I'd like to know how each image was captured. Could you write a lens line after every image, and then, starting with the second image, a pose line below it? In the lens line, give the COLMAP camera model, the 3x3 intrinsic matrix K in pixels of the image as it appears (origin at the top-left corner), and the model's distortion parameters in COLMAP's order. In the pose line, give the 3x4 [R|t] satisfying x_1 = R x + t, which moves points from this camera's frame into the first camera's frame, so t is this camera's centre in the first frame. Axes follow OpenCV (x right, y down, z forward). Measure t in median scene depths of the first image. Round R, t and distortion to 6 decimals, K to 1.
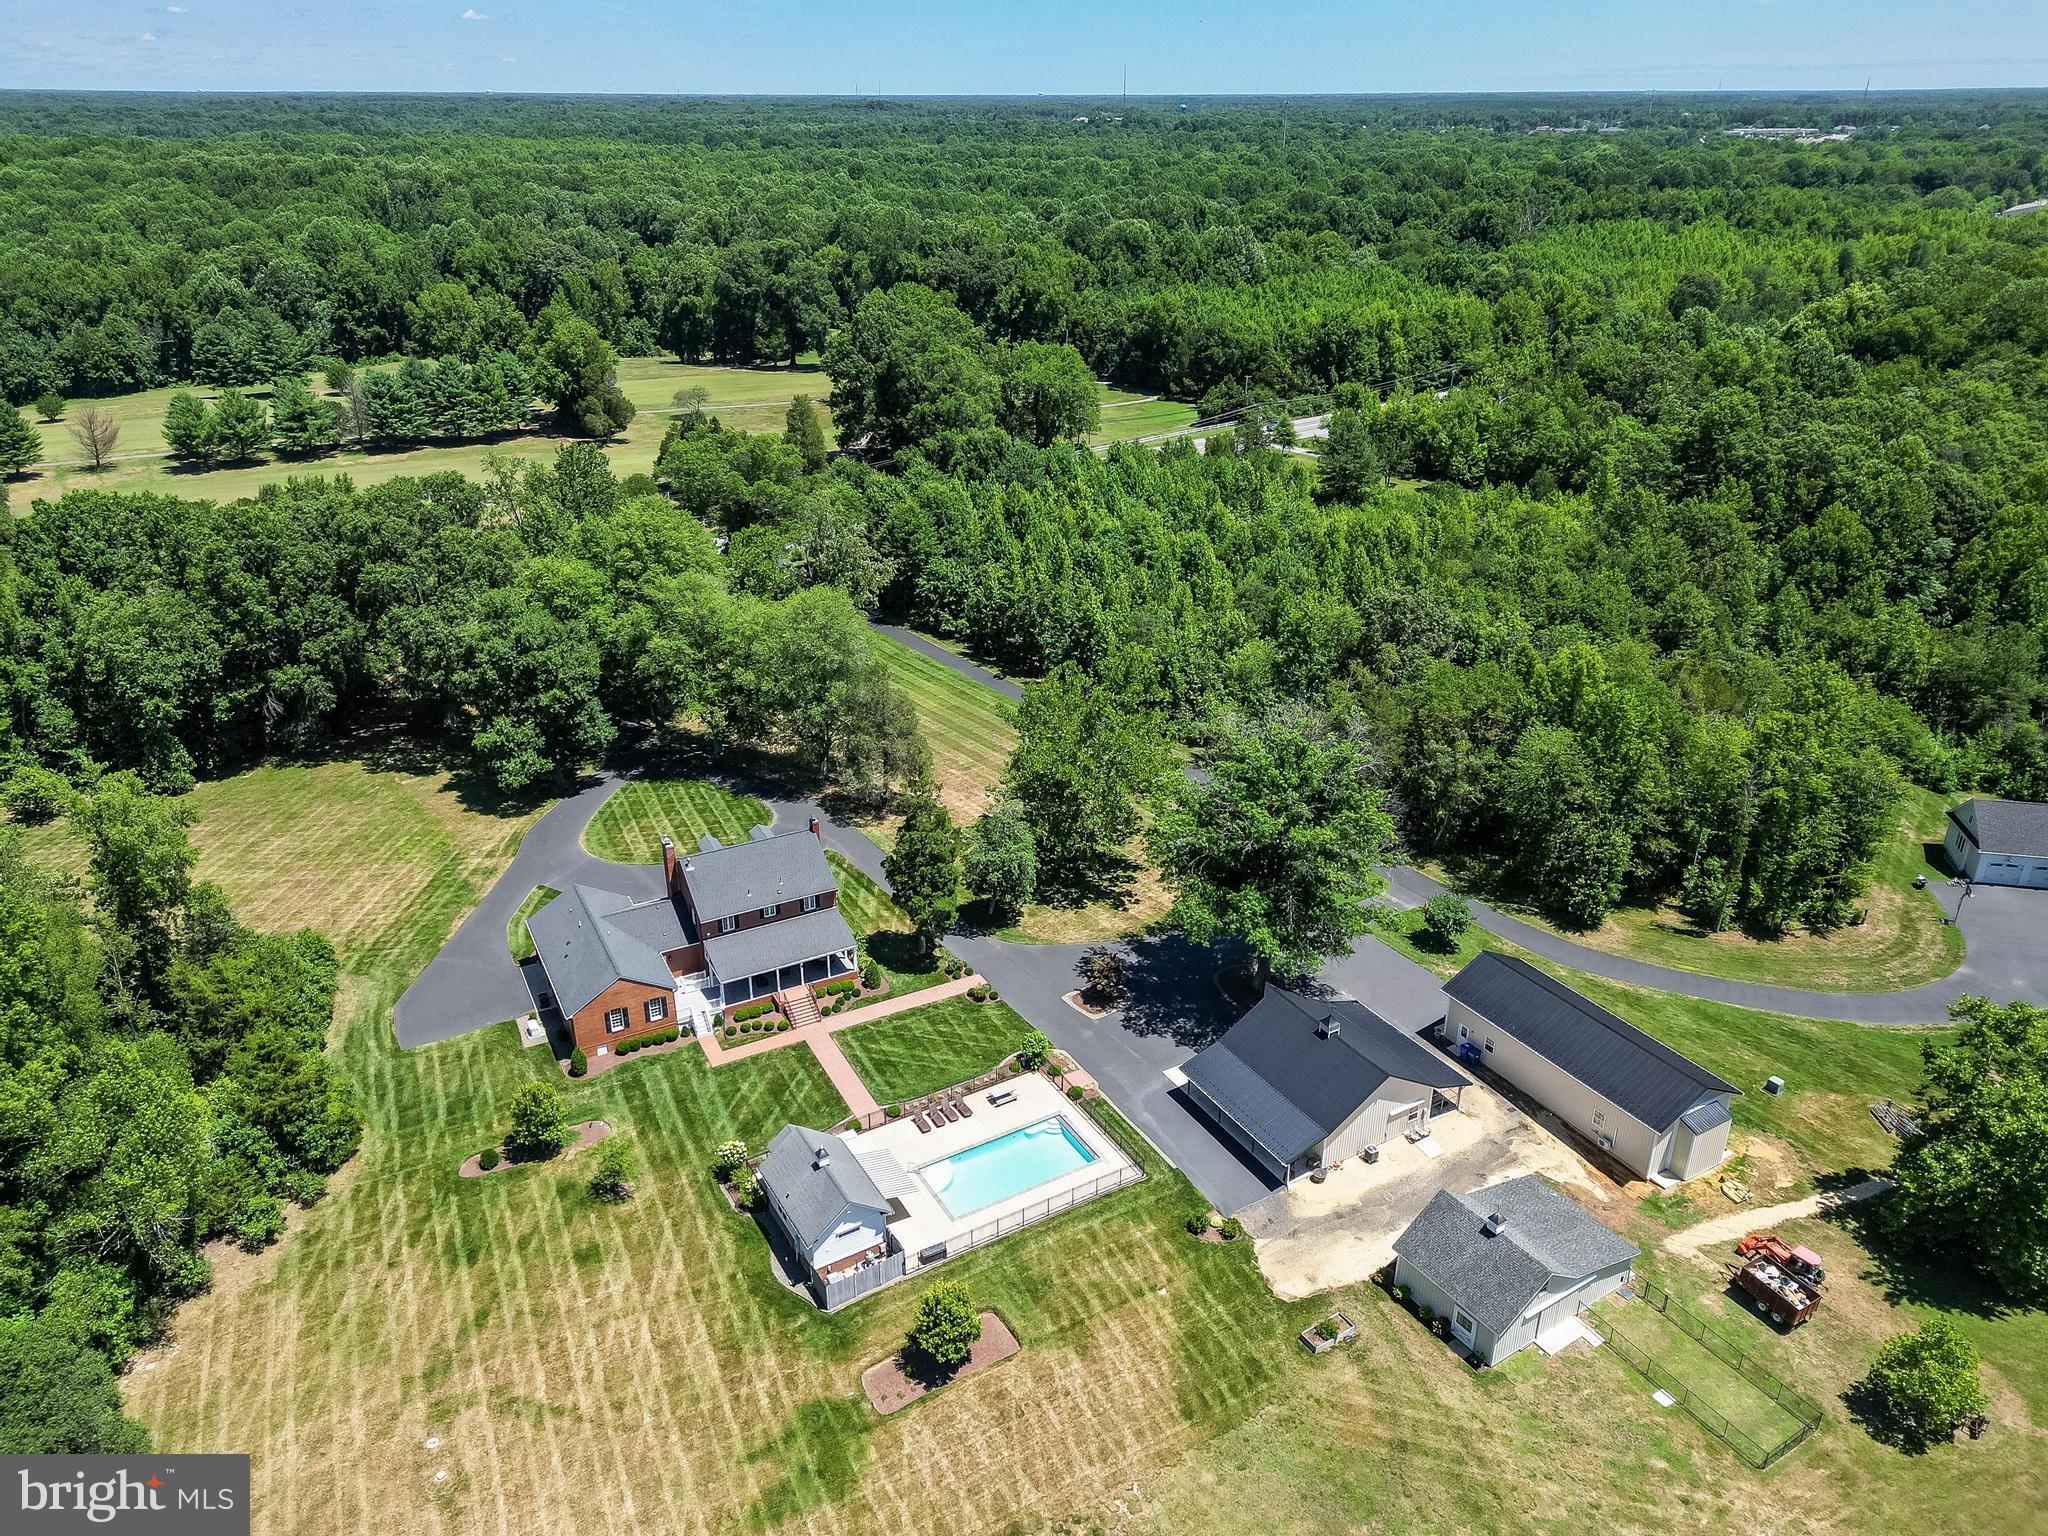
lens RADIAL K [[1424.0, 0, 1024.0], [0, 1424.0, 768.0], [0, 0, 1]] dist [0.063848, -0.054883]
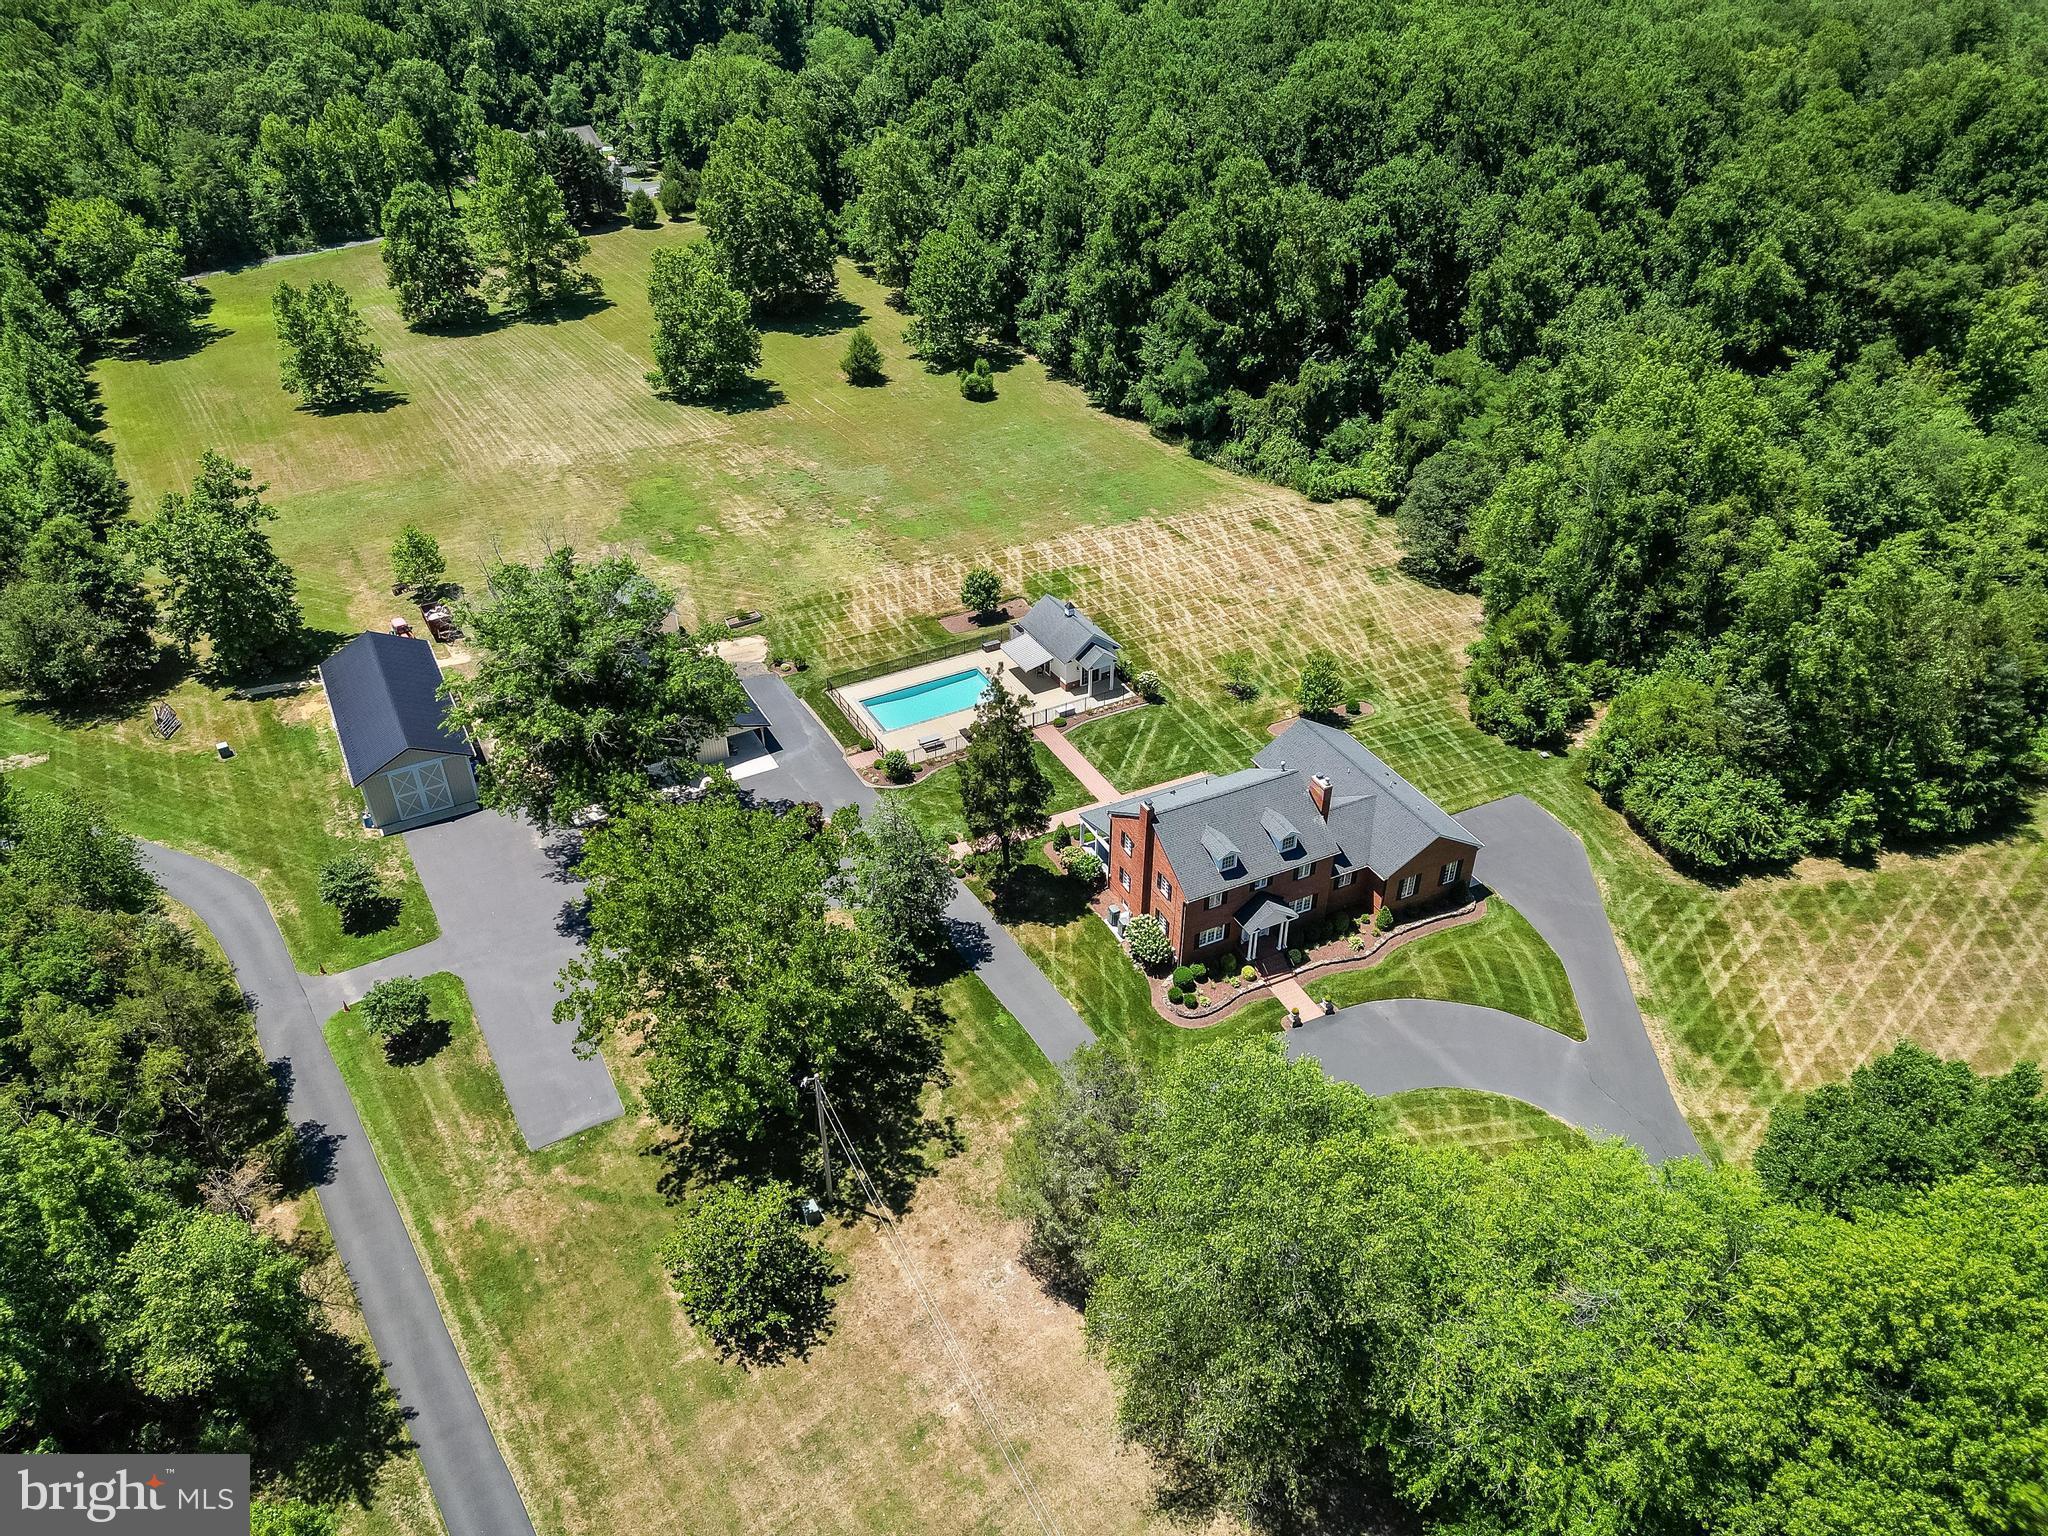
lens RADIAL K [[1424.0, 0, 1024.0], [0, 1424.0, 768.0], [0, 0, 1]] dist [0.063848, -0.054883]
pose [[-0.998729, -0.025044, 0.043744, -0.124392], [0.025095, 0.505590, 0.862409, -0.664435], [-0.043715, 0.862410, -0.504319, 1.436217]]
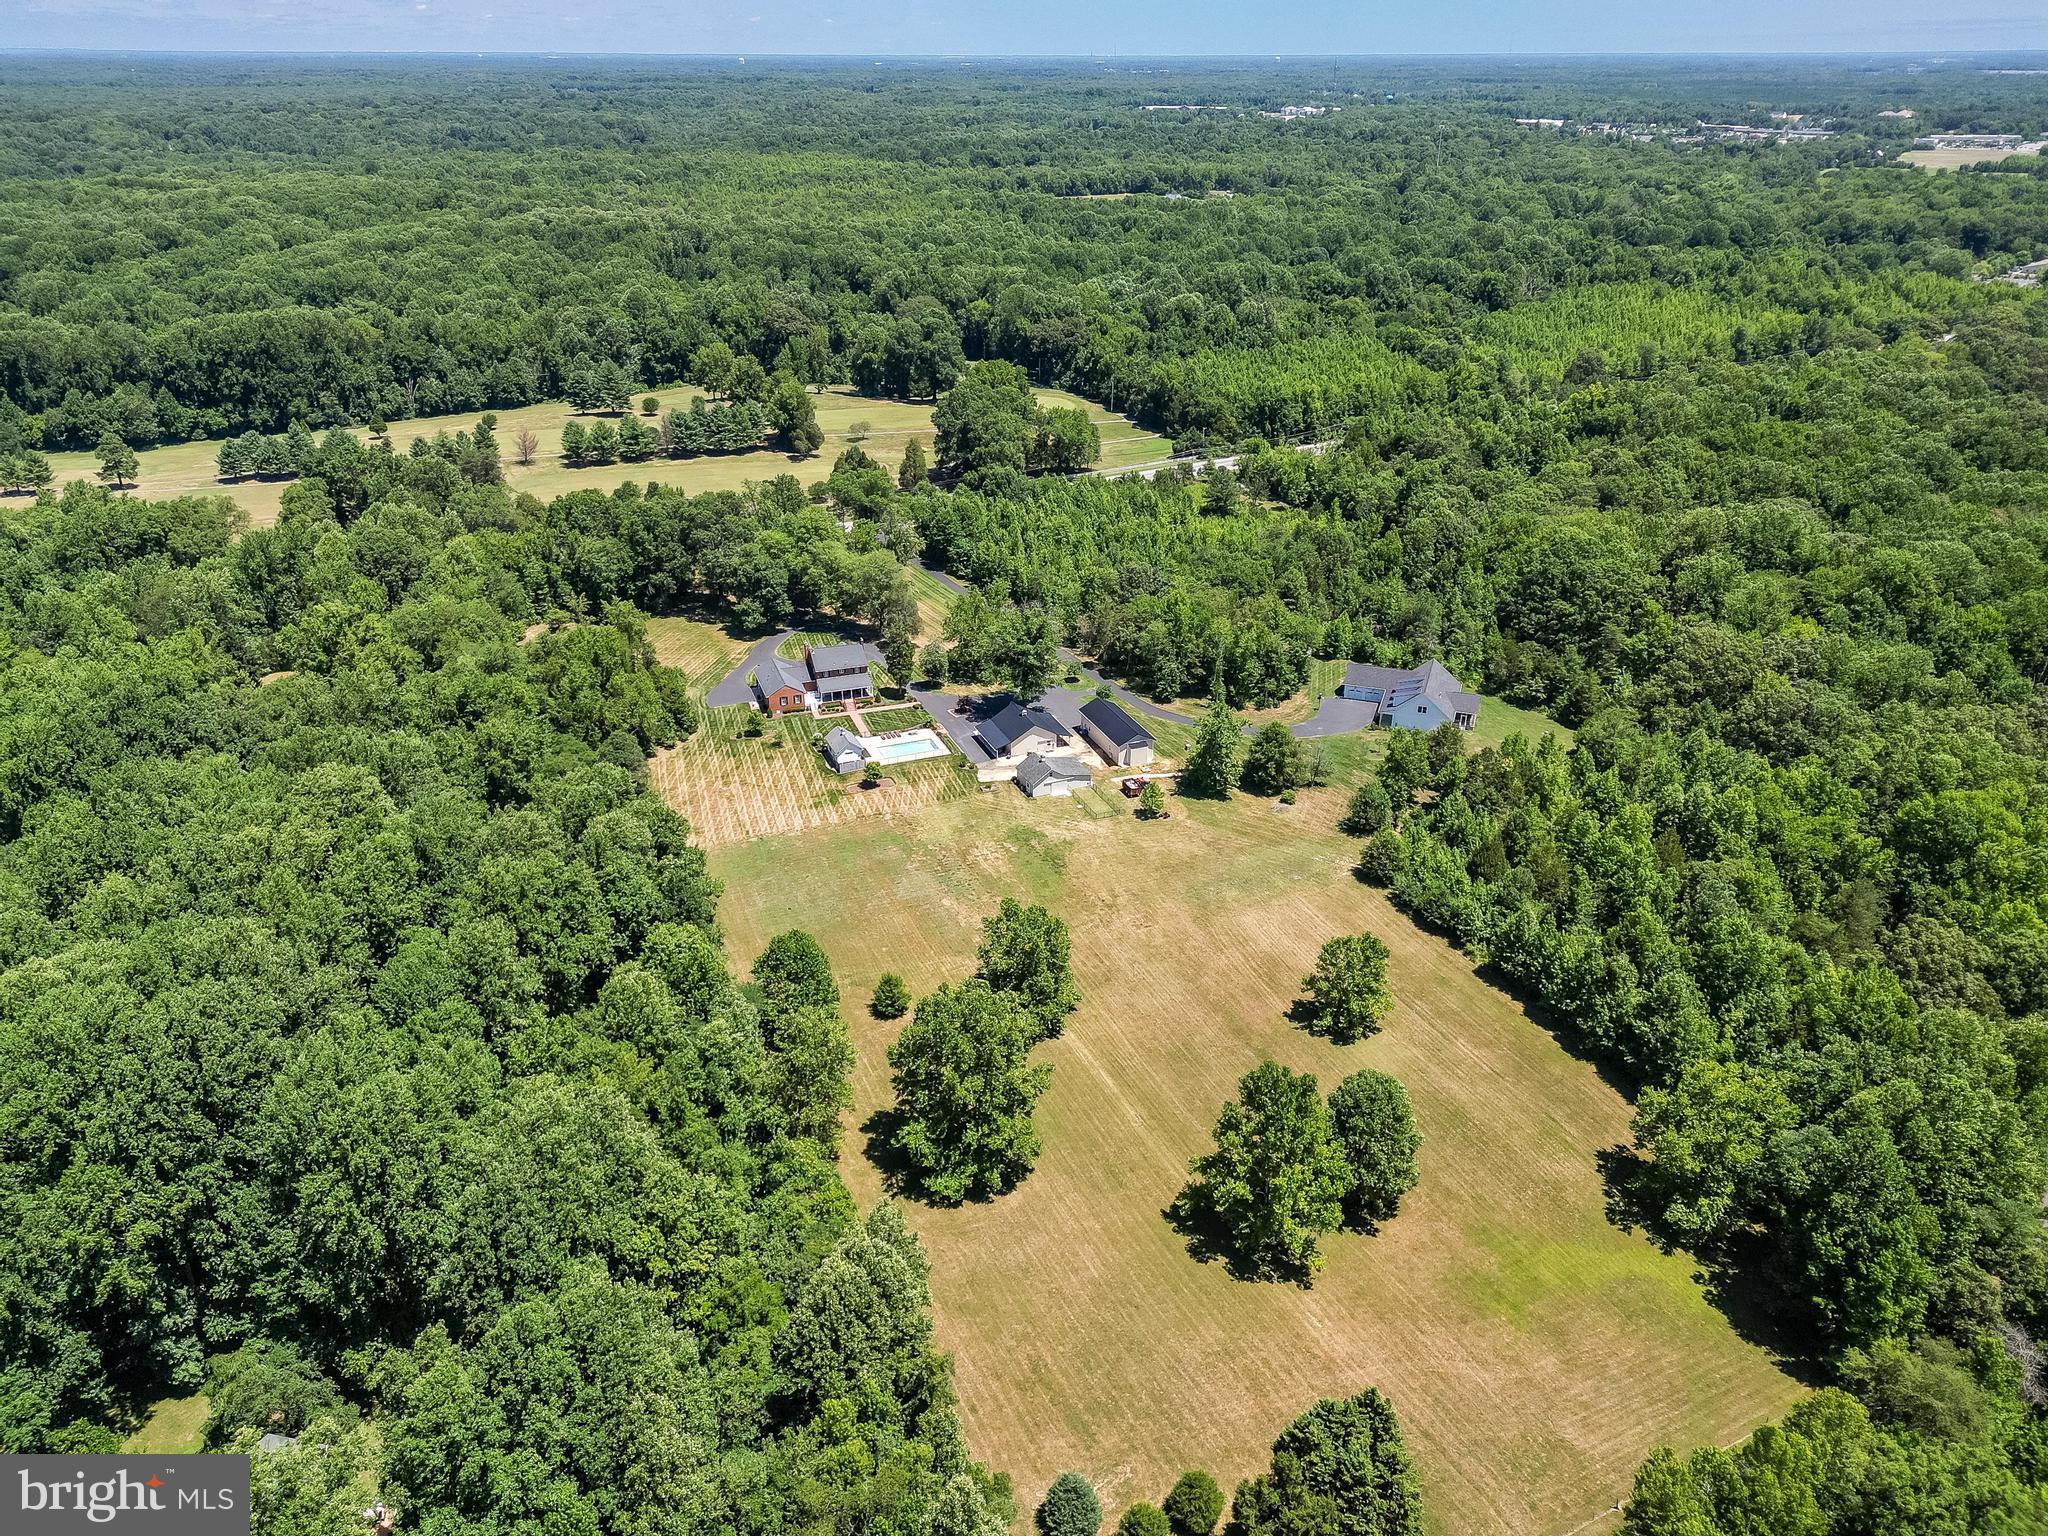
lens RADIAL K [[1443.2, 0, 1030.6], [0, 1443.2, 760.6], [0, 0, 1]] dist [0.072122, -0.073137]
pose [[0.989339, 0.065821, -0.129904, 0.539173], [-0.063723, 0.997762, 0.020246, 0.193001], [0.130946, -0.011752, 0.991320, -1.651978]]
